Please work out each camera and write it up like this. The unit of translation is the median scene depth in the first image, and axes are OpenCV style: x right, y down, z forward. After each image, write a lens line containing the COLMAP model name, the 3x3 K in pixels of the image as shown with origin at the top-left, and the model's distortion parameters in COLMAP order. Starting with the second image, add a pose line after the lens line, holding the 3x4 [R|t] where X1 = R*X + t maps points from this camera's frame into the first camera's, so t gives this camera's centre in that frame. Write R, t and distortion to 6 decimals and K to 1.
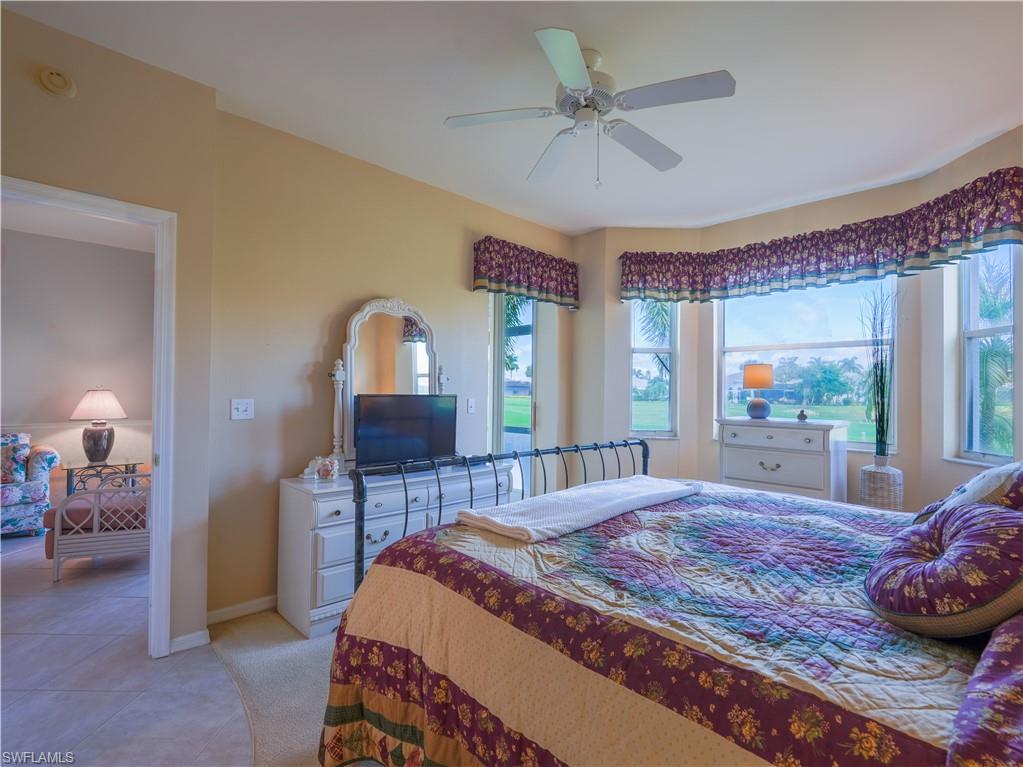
lens RADIAL K [[515.0, 0, 525.2], [0, 515.0, 383.9], [0, 0, 1]] dist [-0.019758, 0.010171]
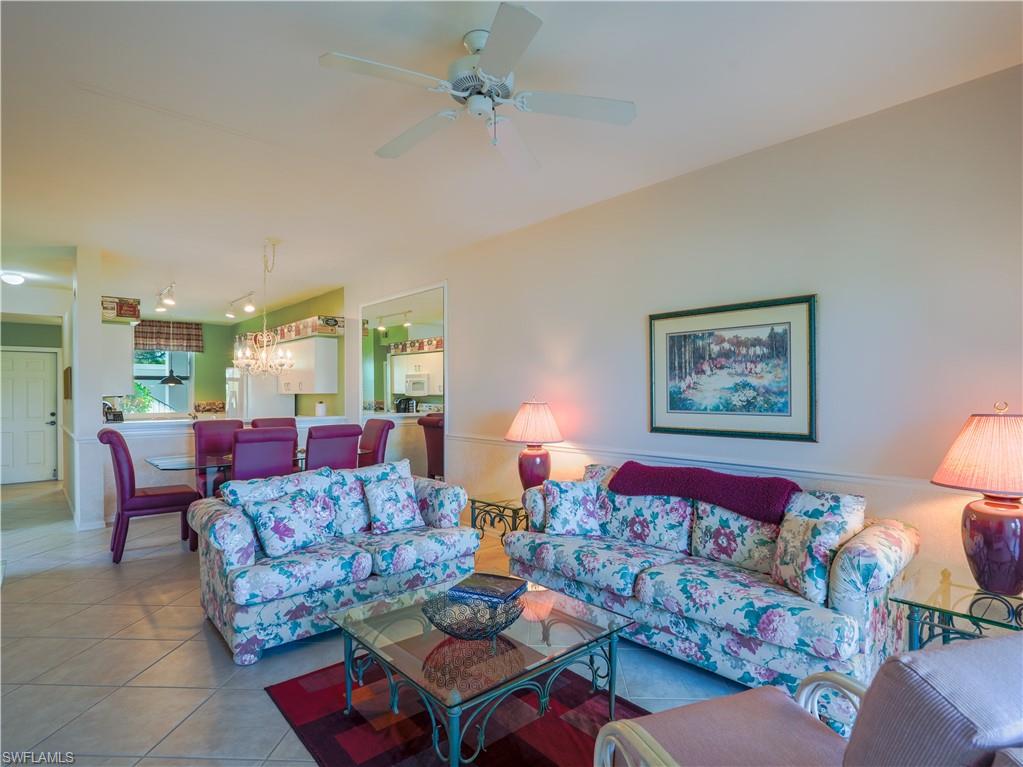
lens RADIAL K [[520.1, 0, 557.6], [0, 520.1, 386.9], [0, 0, 1]] dist [-0.019275, -0.001027]
pose [[-0.013828, -0.023391, -0.999631, -0.468374], [0.003164, 0.999720, -0.023437, -0.002847], [0.999899, -0.003487, -0.013750, 0.734558]]
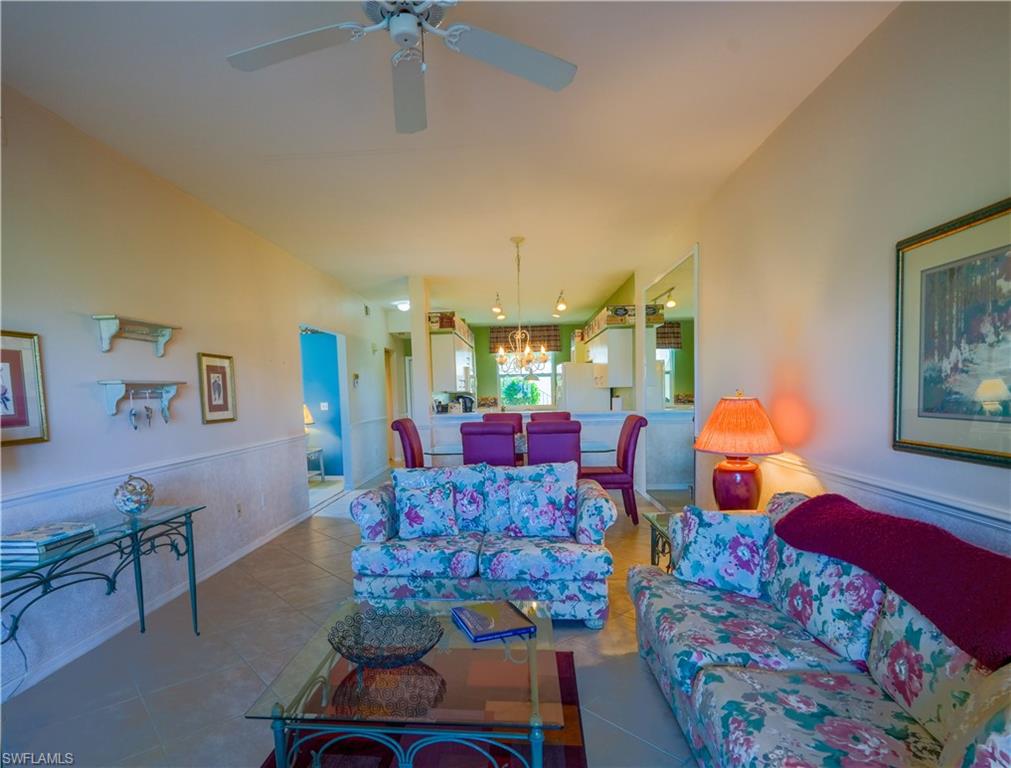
lens RADIAL K [[552.9, 0, 498.2], [0, 552.9, 439.5], [0, 0, 1]] dist [-0.030128, 0.019153]
pose [[-0.745069, 0.063386, -0.663969, -0.684011], [0.012774, 0.996648, 0.080811, -0.004488], [0.666865, 0.051729, -0.743381, 0.989870]]
